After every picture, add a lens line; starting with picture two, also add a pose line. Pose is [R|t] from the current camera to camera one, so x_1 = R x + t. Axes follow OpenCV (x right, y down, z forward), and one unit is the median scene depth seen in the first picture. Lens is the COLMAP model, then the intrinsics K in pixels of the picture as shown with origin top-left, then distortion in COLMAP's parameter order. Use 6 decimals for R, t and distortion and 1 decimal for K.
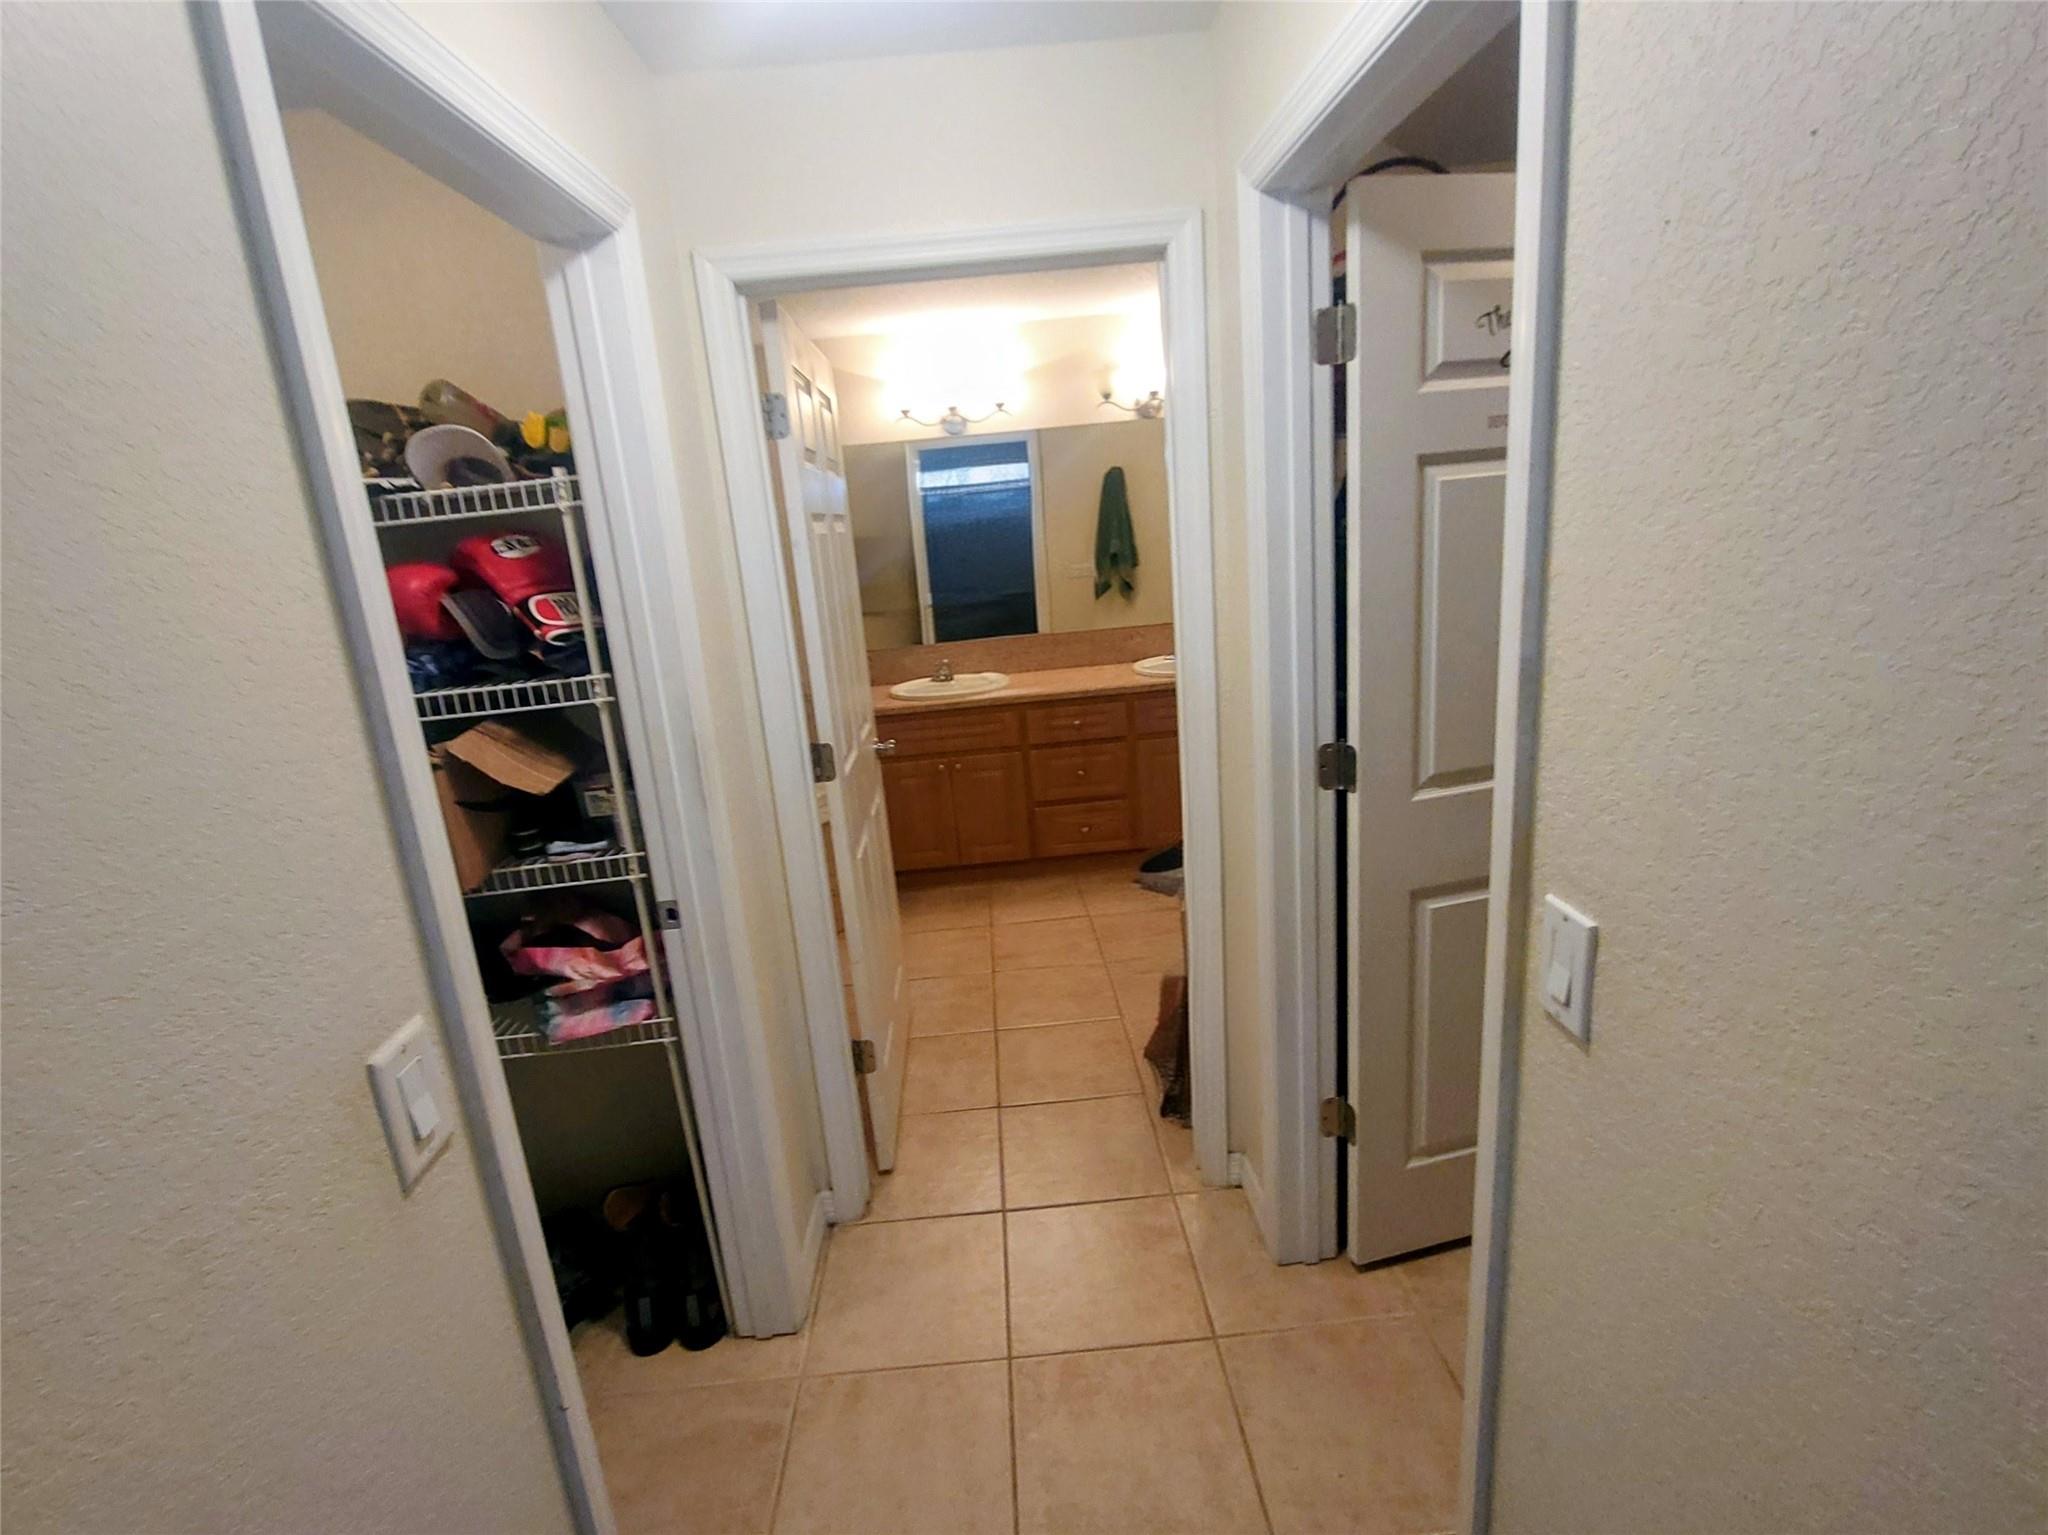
lens RADIAL K [[955.0, 0, 1011.9], [0, 955.0, 753.7], [0, 0, 1]] dist [0.016195, -0.025309]
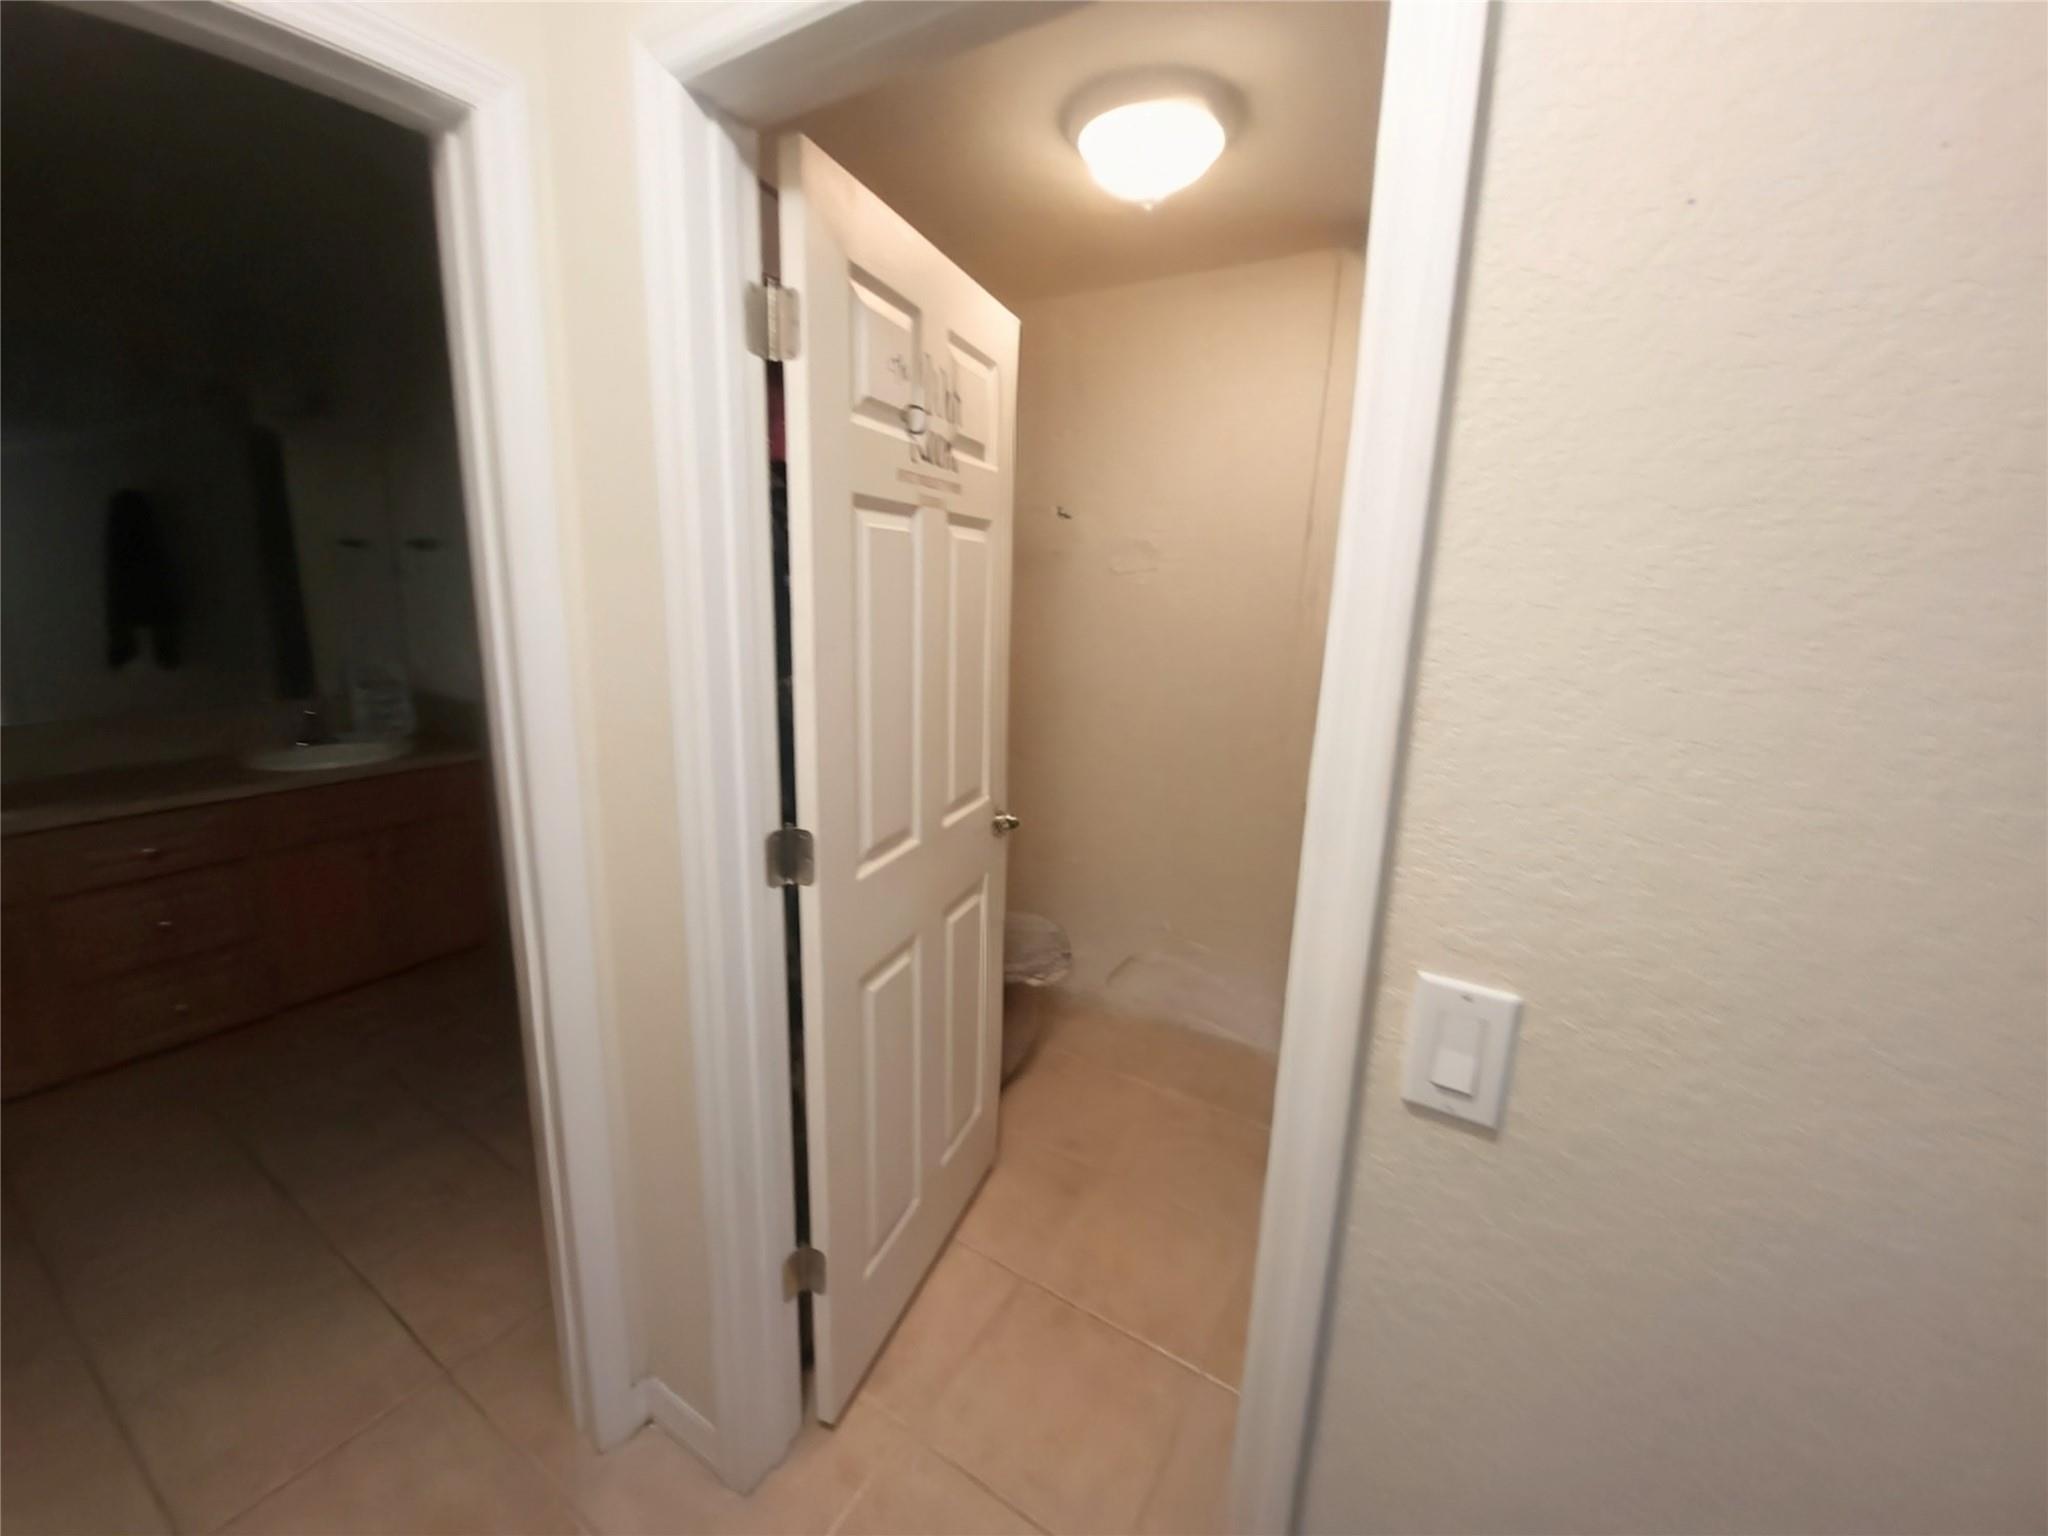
lens RADIAL K [[814.4, 0, 1013.2], [0, 814.4, 744.5], [0, 0, 1]] dist [0.006358, -0.012989]
pose [[0.561752, -0.071097, 0.824245, -0.134877], [0.132026, 0.991236, -0.004479, -0.058873], [-0.816703, 0.111338, 0.566215, 0.491204]]
